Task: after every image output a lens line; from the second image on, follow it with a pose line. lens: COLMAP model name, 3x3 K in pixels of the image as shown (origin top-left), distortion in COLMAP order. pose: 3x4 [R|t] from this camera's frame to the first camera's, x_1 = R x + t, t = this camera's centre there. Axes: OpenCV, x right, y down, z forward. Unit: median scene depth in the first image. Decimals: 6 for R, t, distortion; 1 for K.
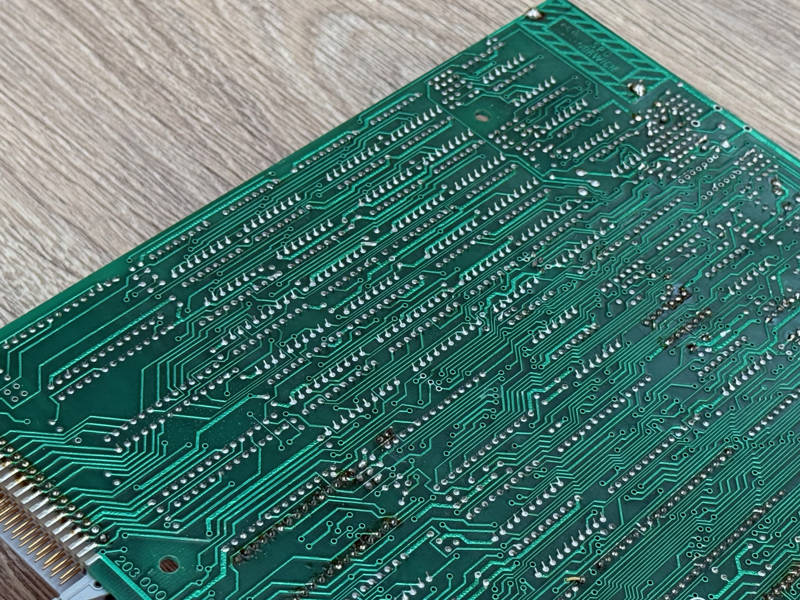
lens RADIAL K [[2047.7, 0, 400.0], [0, 2047.7, 300.0], [0, 0, 1]] dist [0.126318, -0.272137]
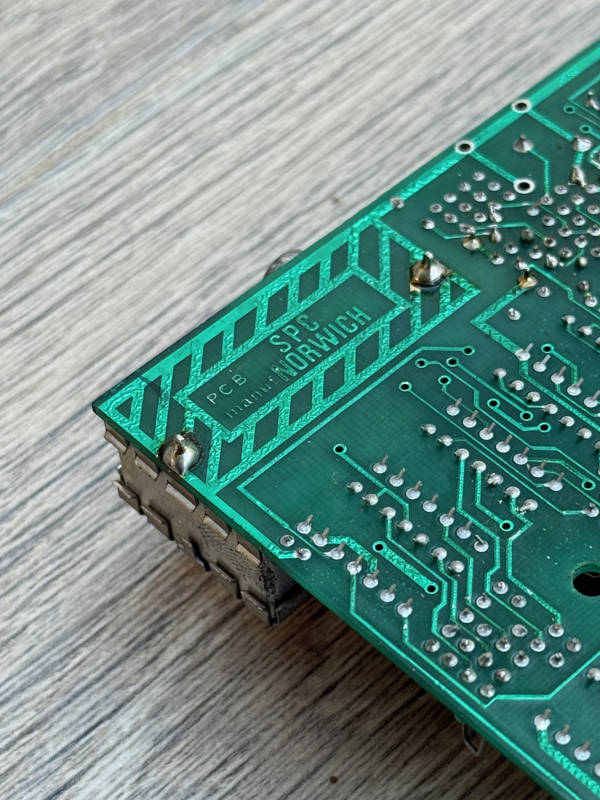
lens RADIAL K [[2178.8, 0, 300.0], [0, 2178.8, 400.0], [0, 0, 1]] dist [-0.030929, 0.435346]
pose [[0.051699, -0.839215, 0.541337, -0.138652], [0.786518, 0.368247, 0.495766, -0.310457], [-0.615400, 0.400140, 0.679095, 0.666037]]
